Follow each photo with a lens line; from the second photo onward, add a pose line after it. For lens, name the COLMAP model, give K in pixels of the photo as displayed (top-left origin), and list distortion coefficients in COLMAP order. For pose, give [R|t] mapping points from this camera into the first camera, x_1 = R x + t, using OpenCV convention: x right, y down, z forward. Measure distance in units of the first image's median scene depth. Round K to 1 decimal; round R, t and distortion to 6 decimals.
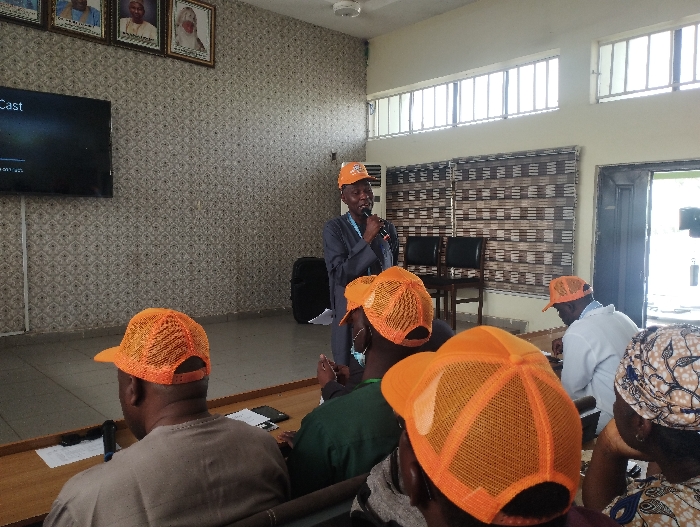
lens RADIAL K [[584.3, 0, 347.2], [0, 584.3, 265.0], [0, 0, 1]] dist [0.087576, -0.104202]
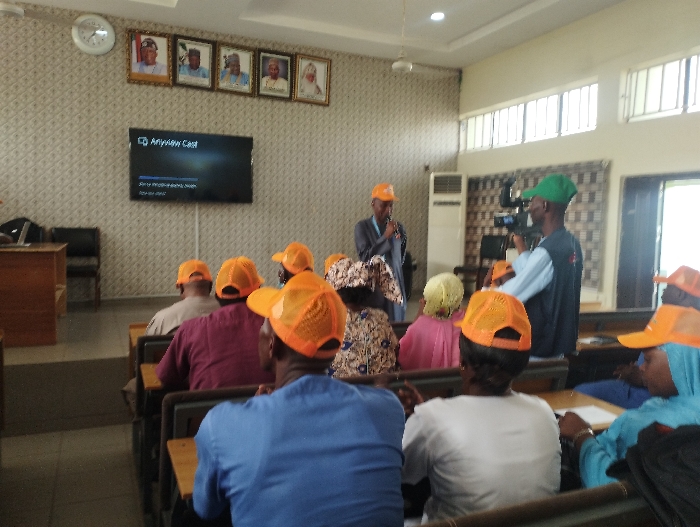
lens RADIAL K [[576.5, 0, 326.8], [0, 576.5, 261.0], [0, 0, 1]] dist [0.110831, -0.092072]
pose [[0.944640, 0.032906, -0.326454, 0.238336], [-0.034568, 0.999402, 0.000713, 0.017926], [0.326282, 0.010612, 0.945213, -0.269305]]
